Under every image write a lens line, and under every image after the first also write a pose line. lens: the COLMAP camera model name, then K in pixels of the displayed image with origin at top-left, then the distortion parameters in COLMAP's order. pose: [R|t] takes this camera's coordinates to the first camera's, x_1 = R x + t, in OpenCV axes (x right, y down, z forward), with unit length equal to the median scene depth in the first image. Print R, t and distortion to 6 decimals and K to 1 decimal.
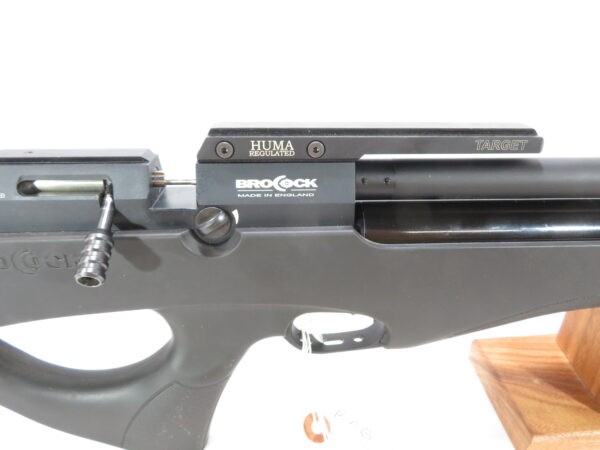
lens RADIAL K [[456.5, 0, 300.0], [0, 456.5, 225.0], [0, 0, 1]] dist [-0.006752, -0.003601]
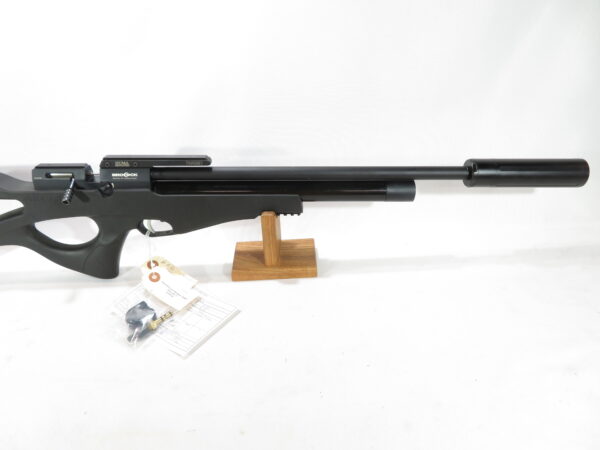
lens RADIAL K [[456.5, 0, 300.0], [0, 456.5, 225.0], [0, 0, 1]] dist [-0.006752, -0.003601]
pose [[0.999135, 0.008750, -0.040656, 1.297992], [-0.008159, 0.999859, 0.014686, 0.201882], [0.040779, -0.014341, 0.999065, -2.129258]]
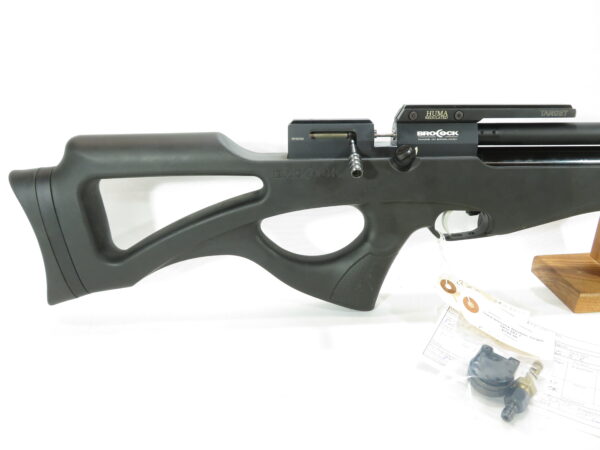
lens RADIAL K [[456.5, 0, 300.0], [0, 456.5, 225.0], [0, 0, 1]] dist [-0.006752, -0.003601]
pose [[0.998913, -0.002598, -0.046536, -0.547071], [-0.002363, 0.994340, -0.106219, 0.504292], [0.046548, 0.106213, 0.993253, -0.918926]]
